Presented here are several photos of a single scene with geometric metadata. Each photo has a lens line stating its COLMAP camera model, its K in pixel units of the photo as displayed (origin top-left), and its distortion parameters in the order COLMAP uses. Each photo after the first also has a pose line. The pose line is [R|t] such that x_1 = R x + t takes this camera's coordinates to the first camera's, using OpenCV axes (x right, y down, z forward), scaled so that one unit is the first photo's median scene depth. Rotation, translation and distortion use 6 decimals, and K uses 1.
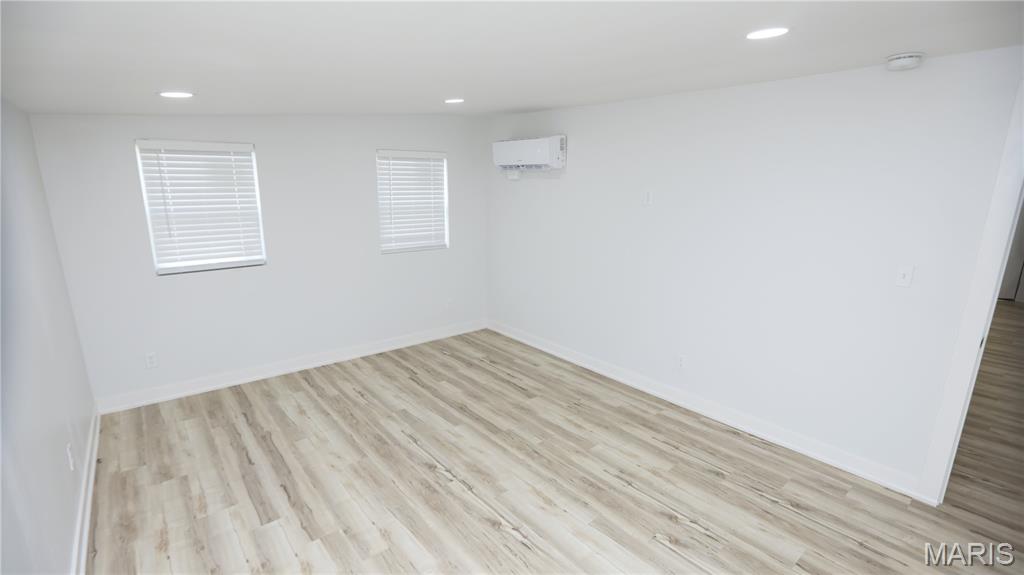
lens RADIAL K [[479.3, 0, 512.0], [0, 479.3, 287.5], [0, 0, 1]] dist [-0.036440, 0.013606]
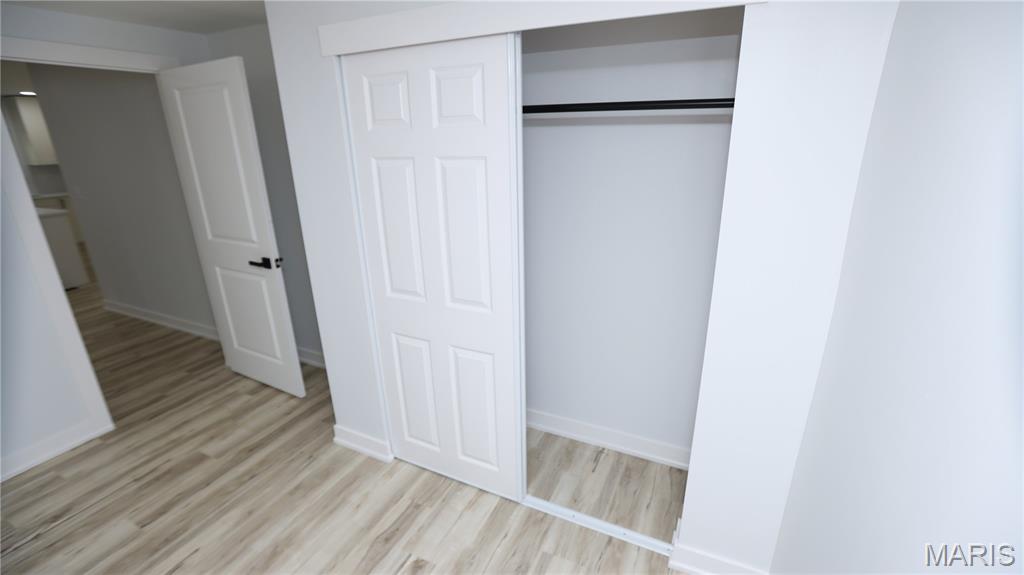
lens RADIAL K [[456.5, 0, 506.6], [0, 456.5, 289.7], [0, 0, 1]] dist [-0.053982, 0.018163]
pose [[-0.415107, -0.297875, 0.859626, -0.263607], [0.208512, 0.888579, 0.408596, -0.063415], [-0.885556, 0.348853, -0.306745, 0.281517]]
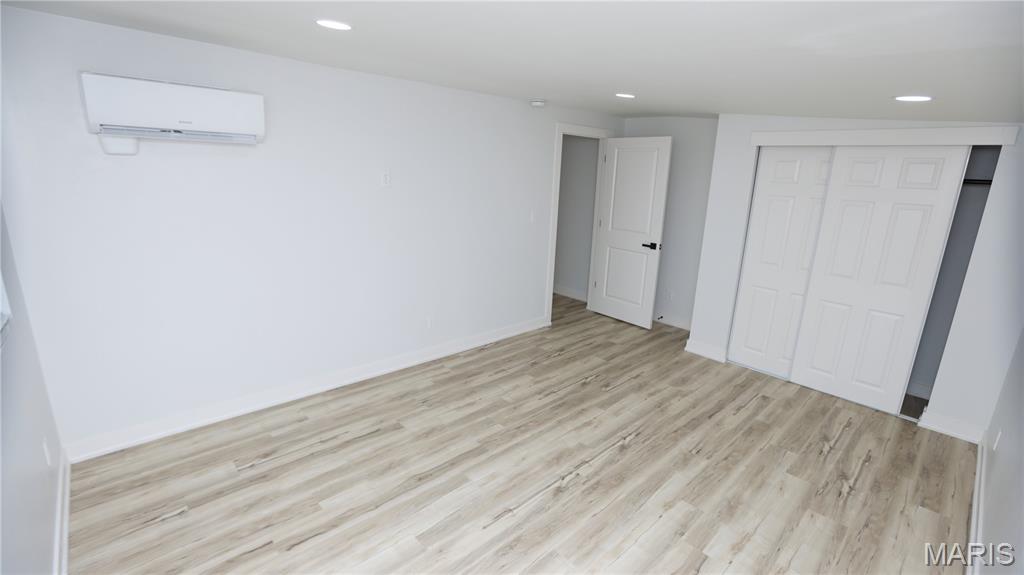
lens RADIAL K [[460.4, 0, 510.1], [0, 460.4, 291.2], [0, 0, 1]] dist [-0.051551, 0.019473]
pose [[-0.070792, -0.261580, 0.962582, -0.823357], [0.177228, 0.946351, 0.270204, -0.213618], [-0.981620, 0.189725, -0.020634, 0.951314]]
